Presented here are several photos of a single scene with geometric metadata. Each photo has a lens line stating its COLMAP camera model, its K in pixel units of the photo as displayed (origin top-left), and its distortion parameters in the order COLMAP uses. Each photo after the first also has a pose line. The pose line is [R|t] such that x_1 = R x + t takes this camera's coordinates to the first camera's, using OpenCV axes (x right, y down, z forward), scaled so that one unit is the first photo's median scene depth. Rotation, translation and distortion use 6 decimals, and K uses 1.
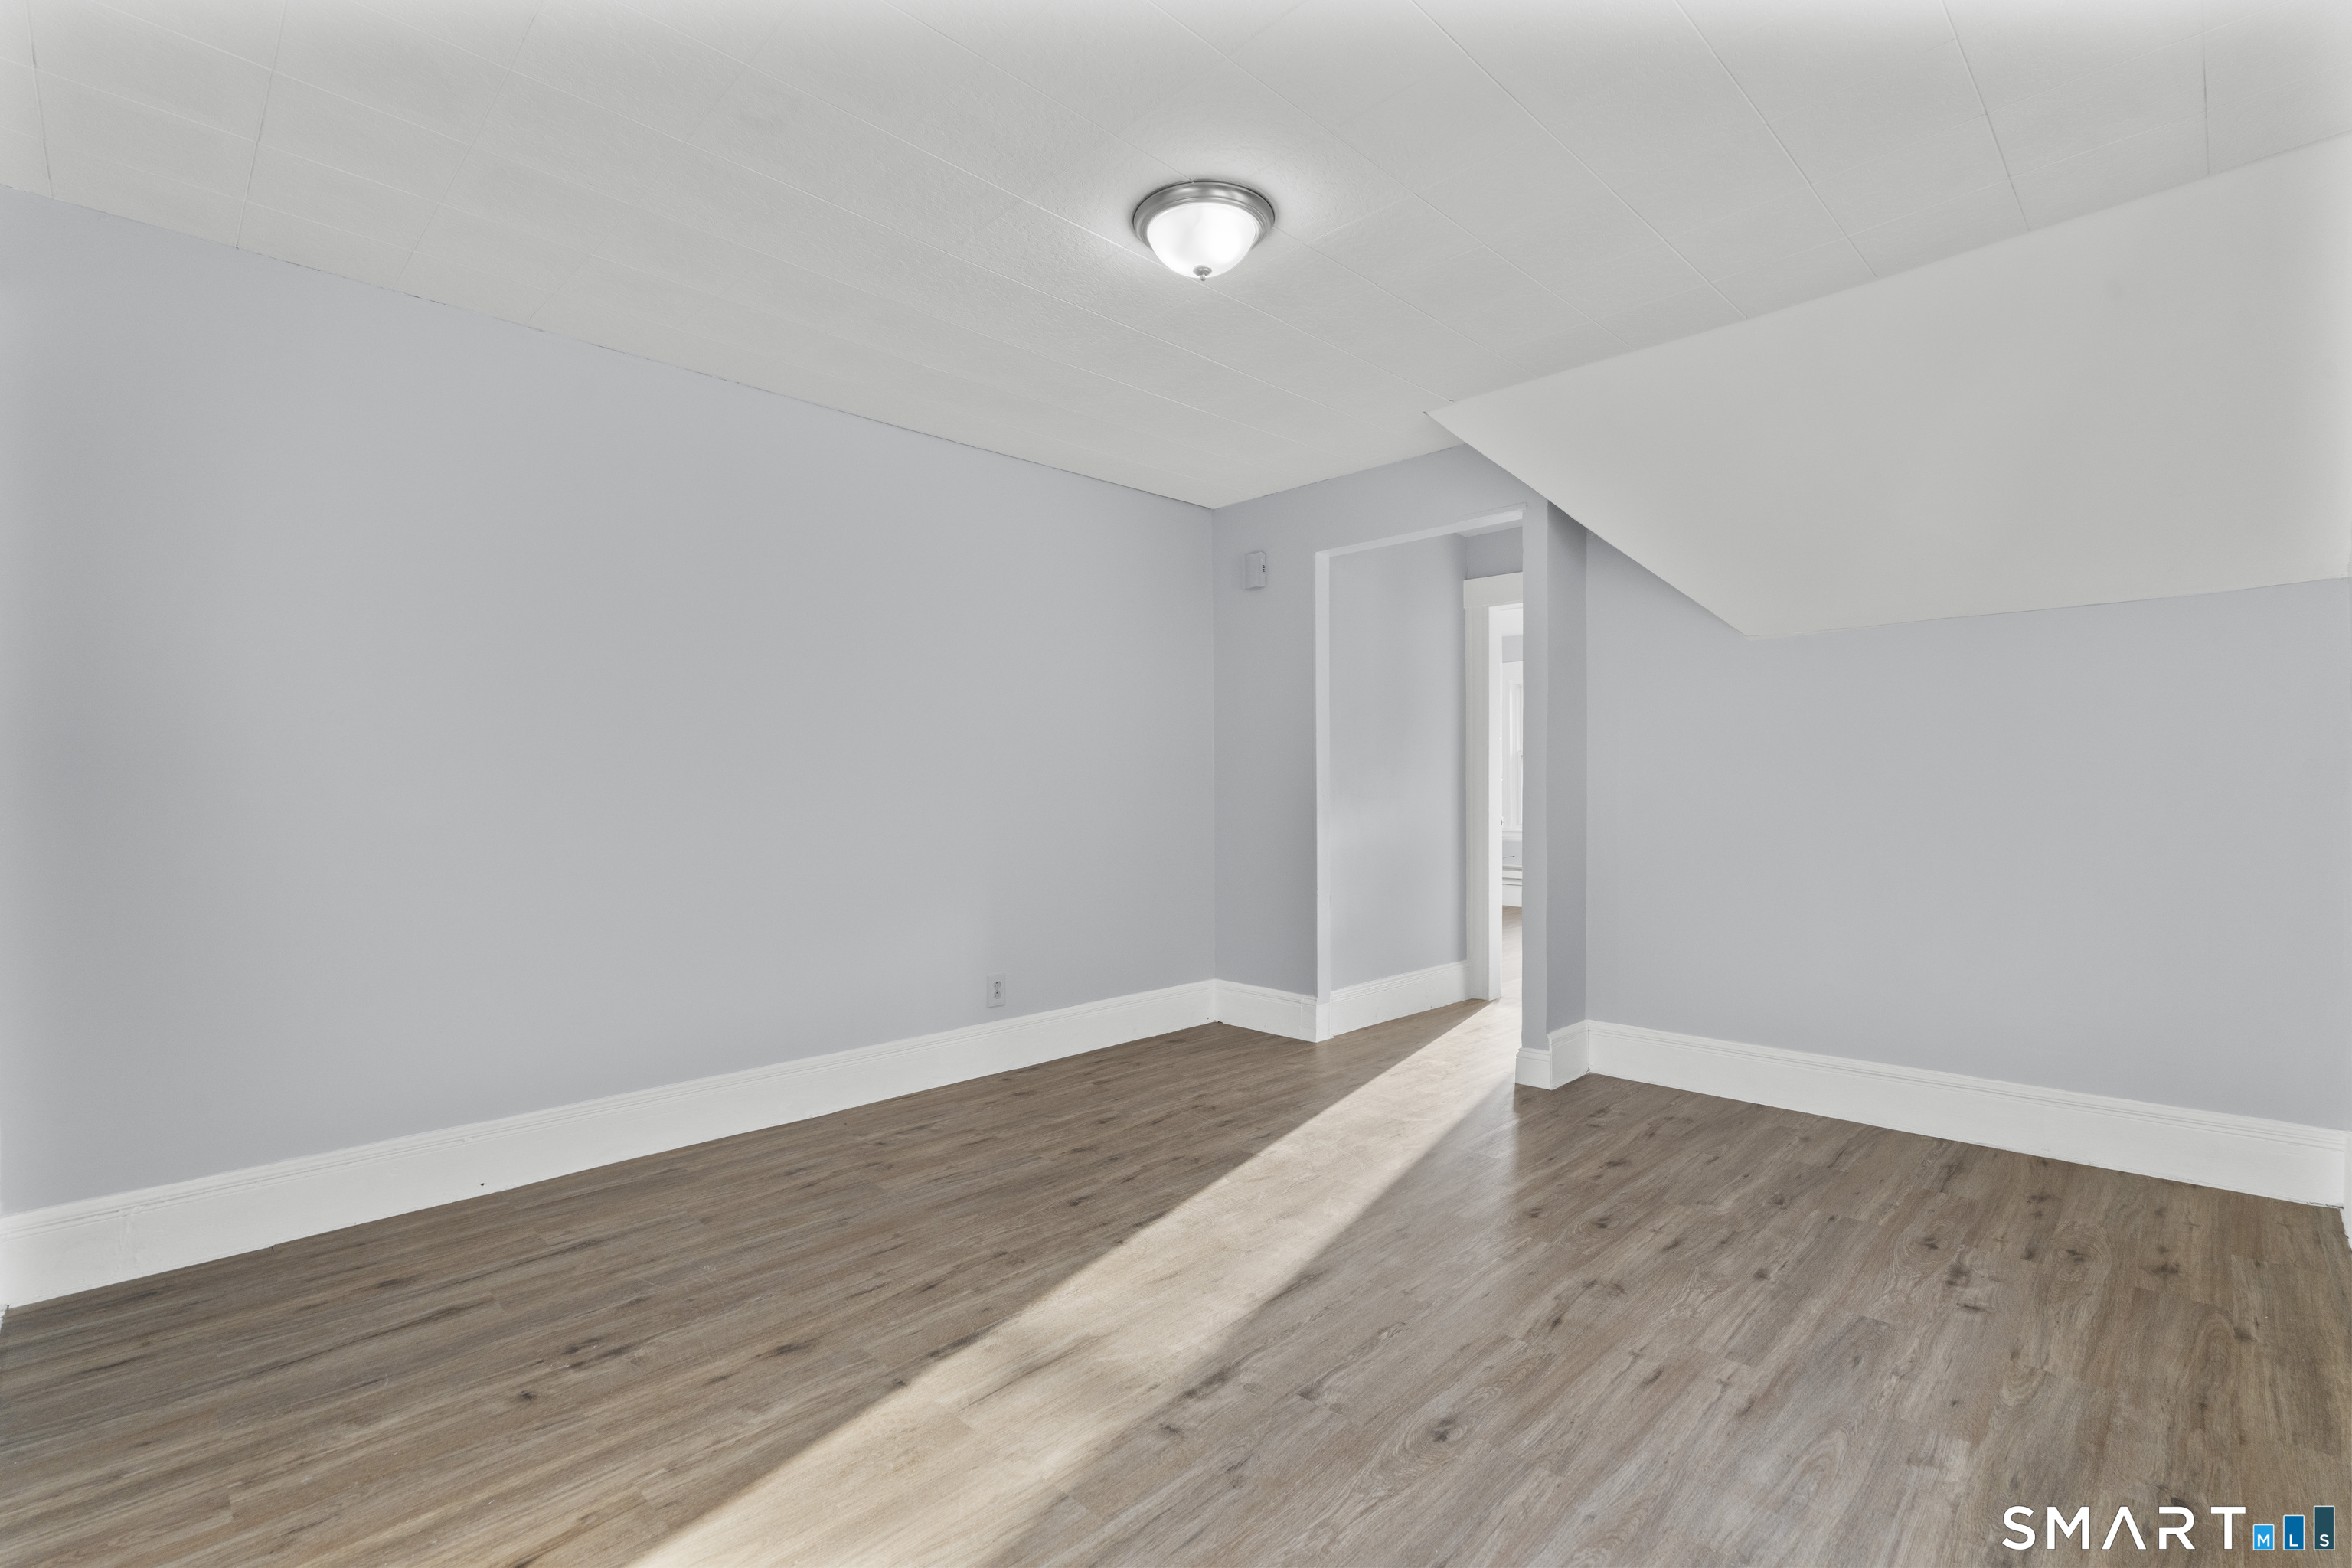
lens RADIAL K [[1051.6, 0, 1171.2], [0, 1051.6, 786.7], [0, 0, 1]] dist [-0.010510, 0.006215]
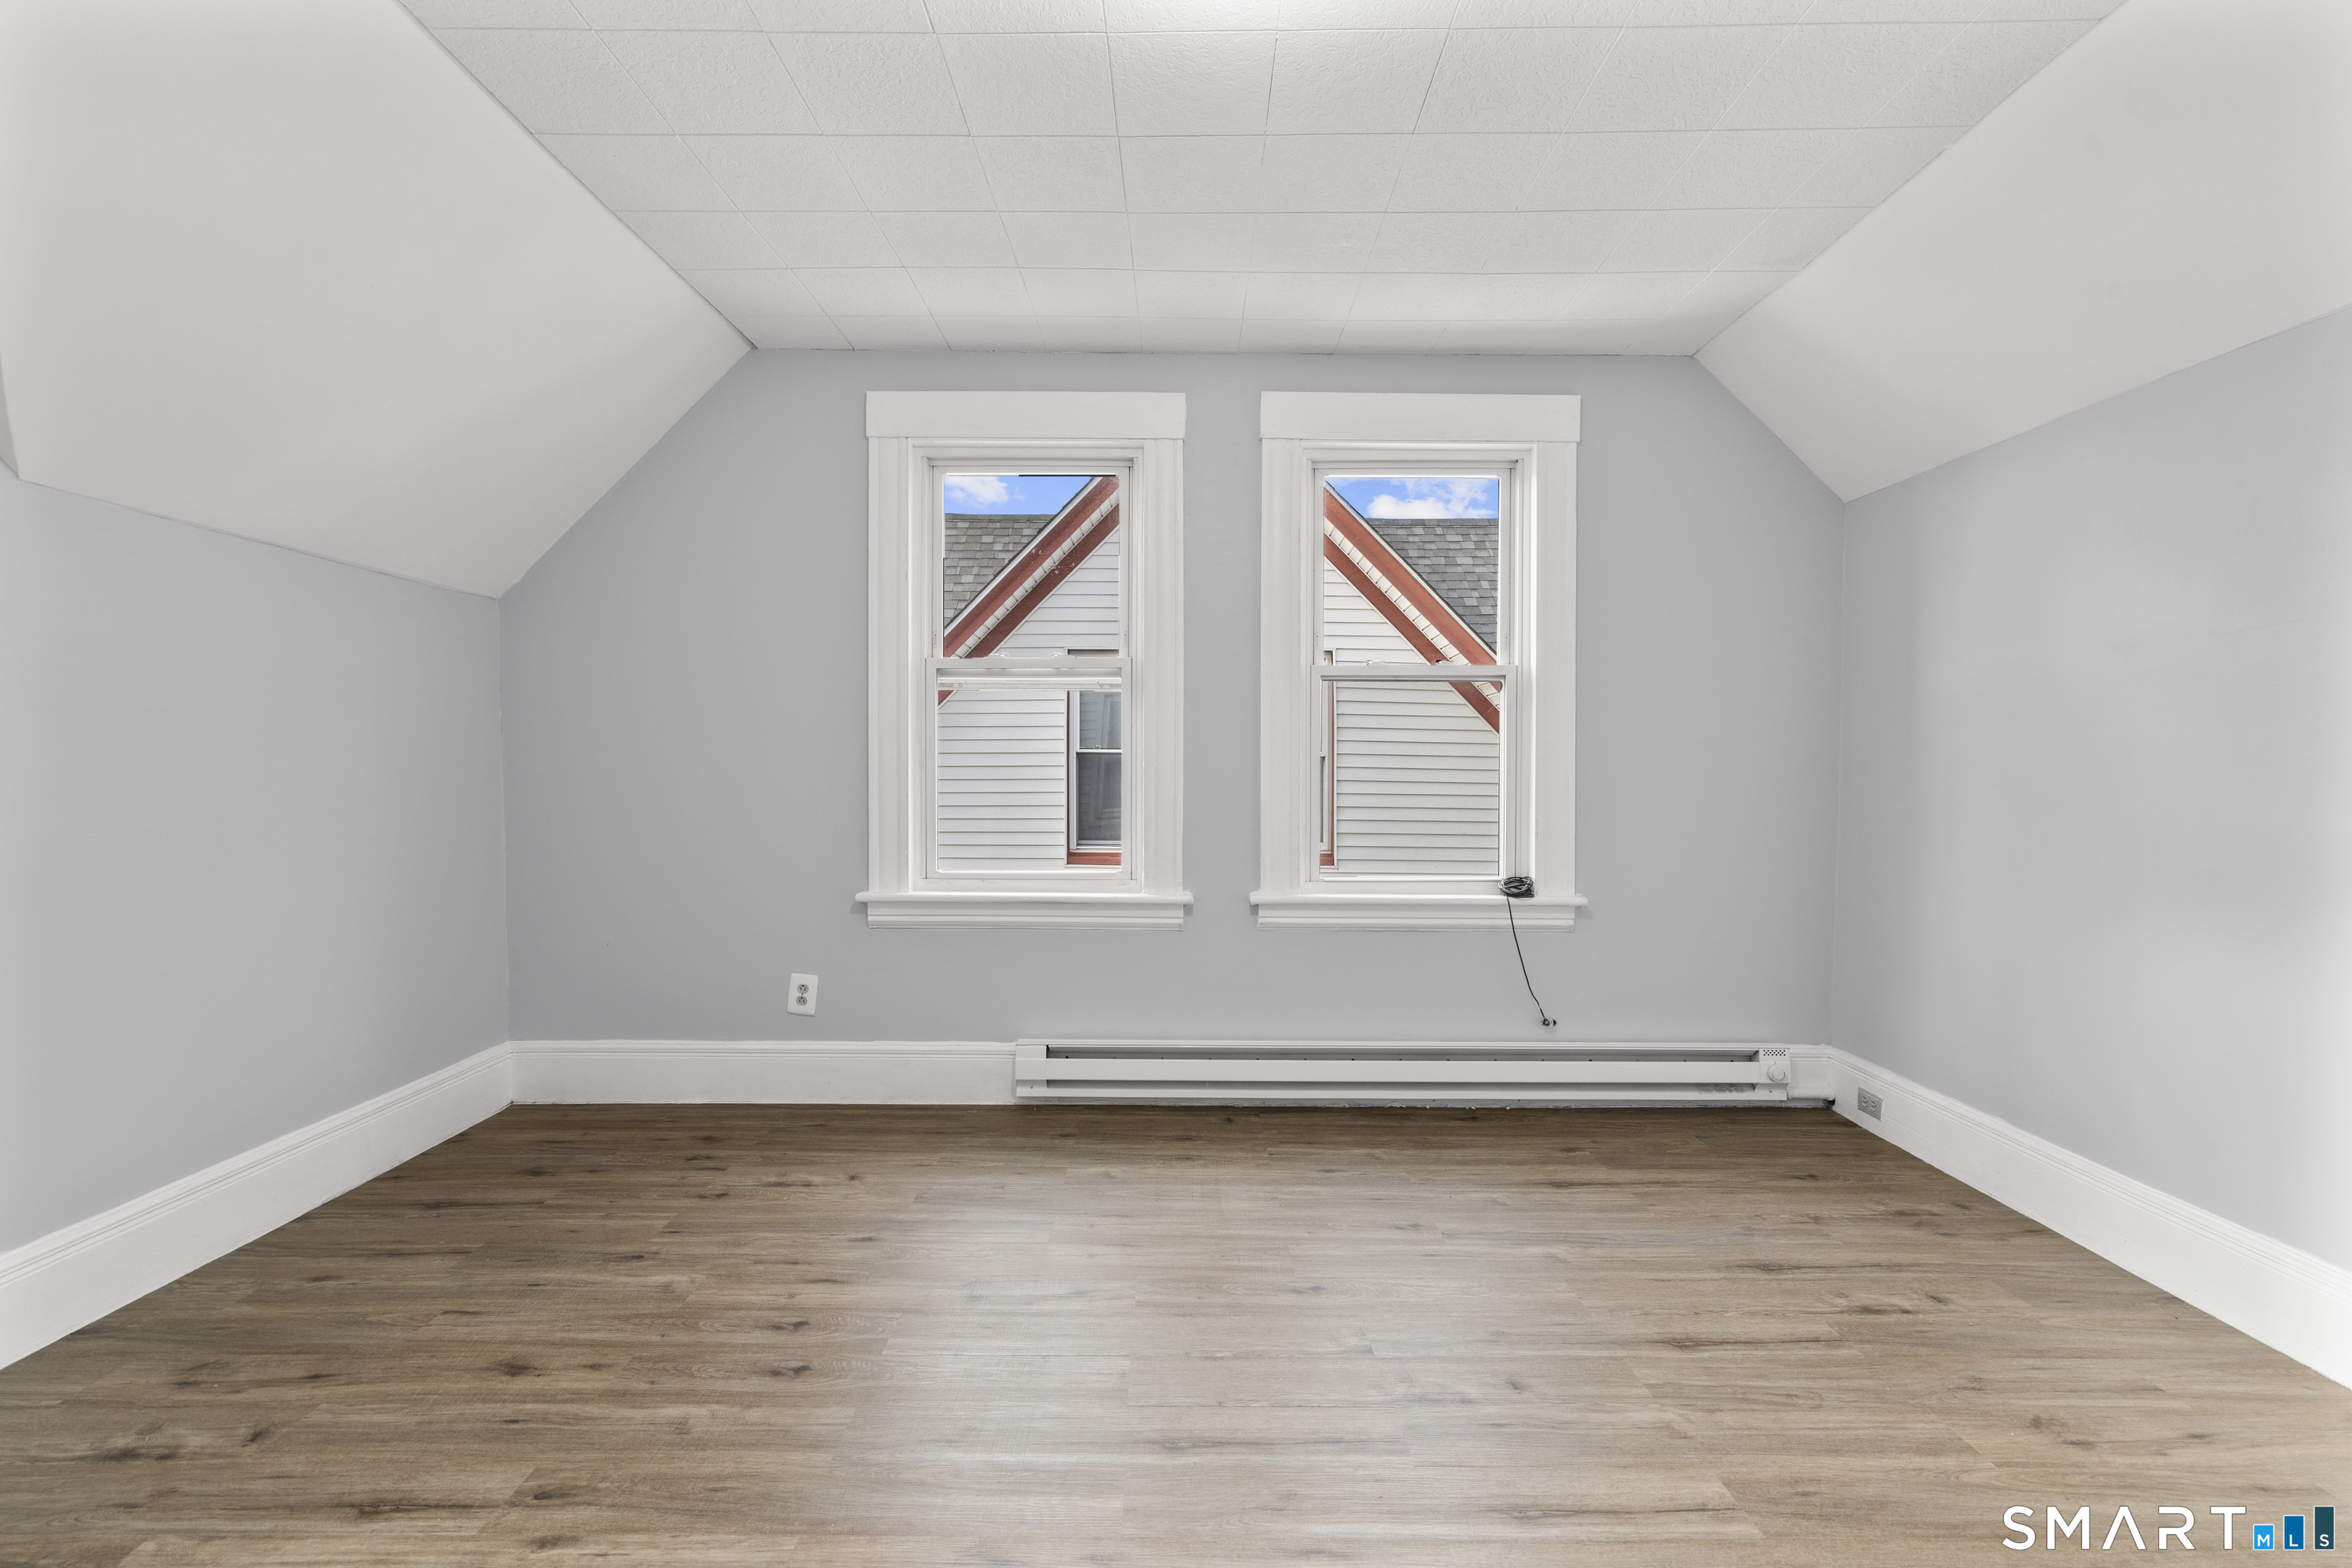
lens RADIAL K [[1051.6, 0, 1171.2], [0, 1051.6, 786.7], [0, 0, 1]] dist [-0.010510, 0.006215]
pose [[-0.706568, -0.007773, 0.707602, -0.336618], [-0.000670, 0.999947, 0.010316, 0.009692], [-0.707645, 0.006815, -0.706535, 1.362504]]
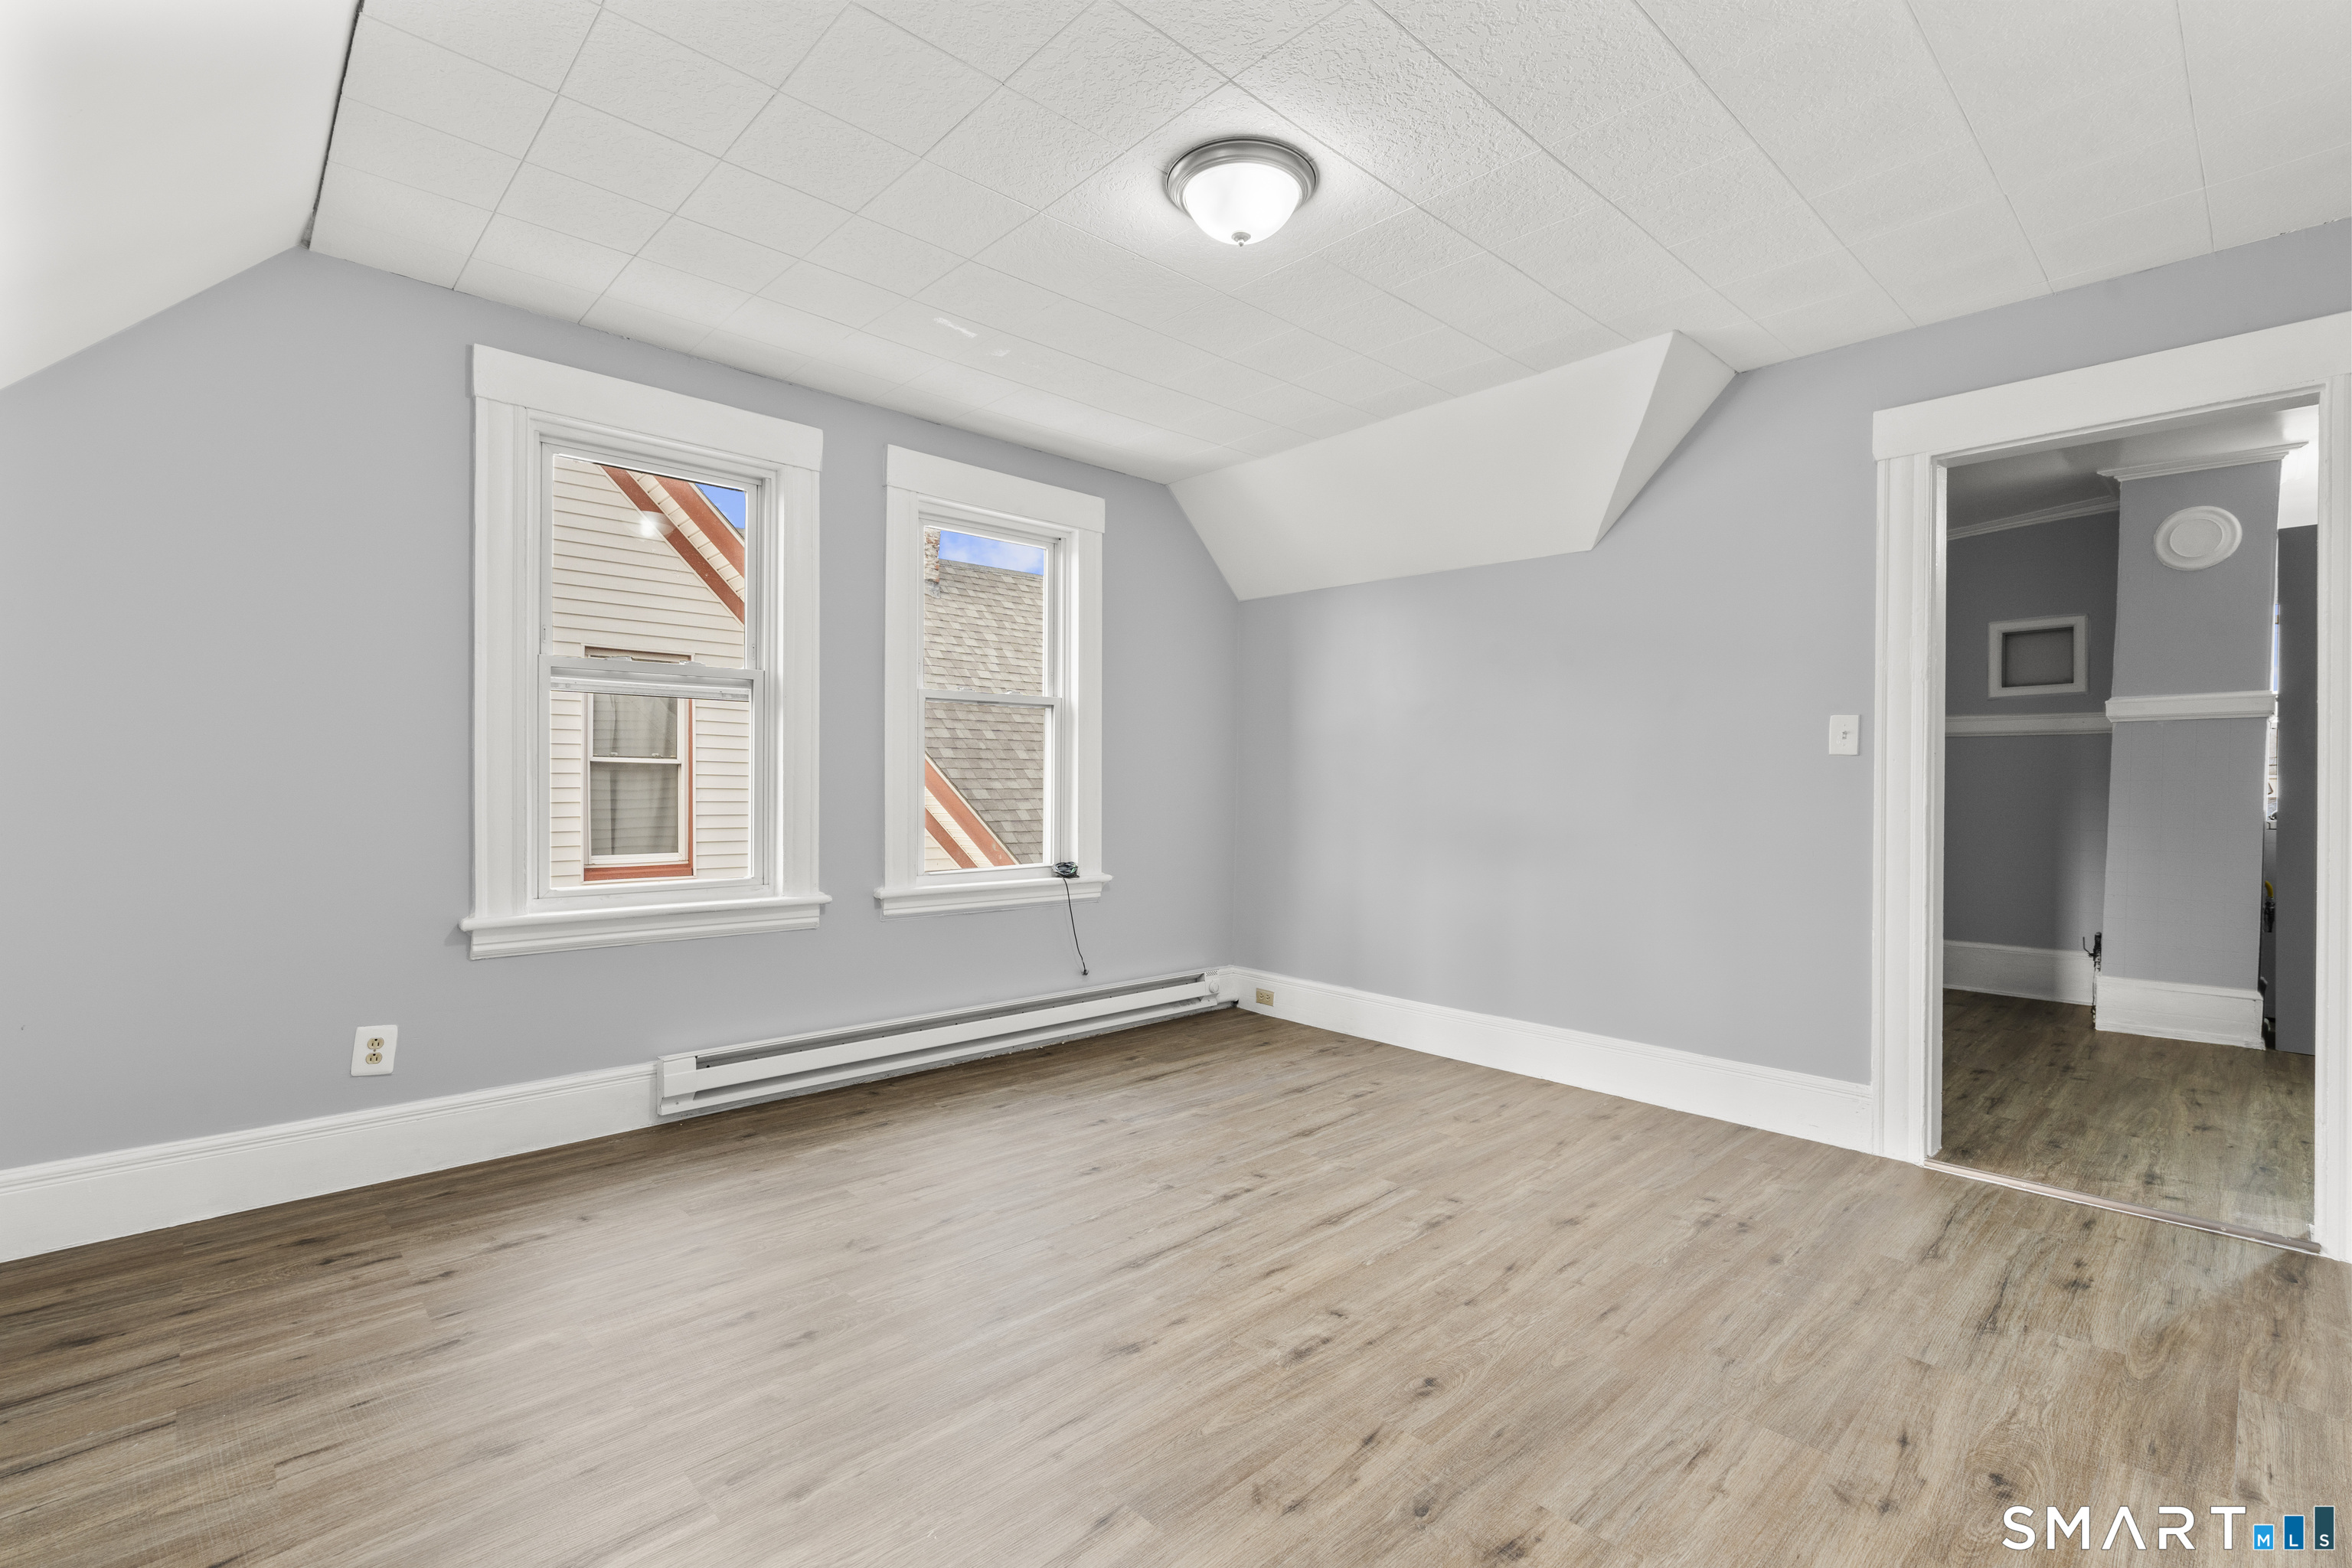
lens RADIAL K [[1051.6, 0, 1171.2], [0, 1051.6, 786.7], [0, 0, 1]] dist [-0.010510, 0.006215]
pose [[-0.999612, -0.000833, 0.027855, 0.062583], [-0.000730, 0.999993, 0.003729, 0.007100], [-0.027858, 0.003707, -0.999605, 1.811509]]
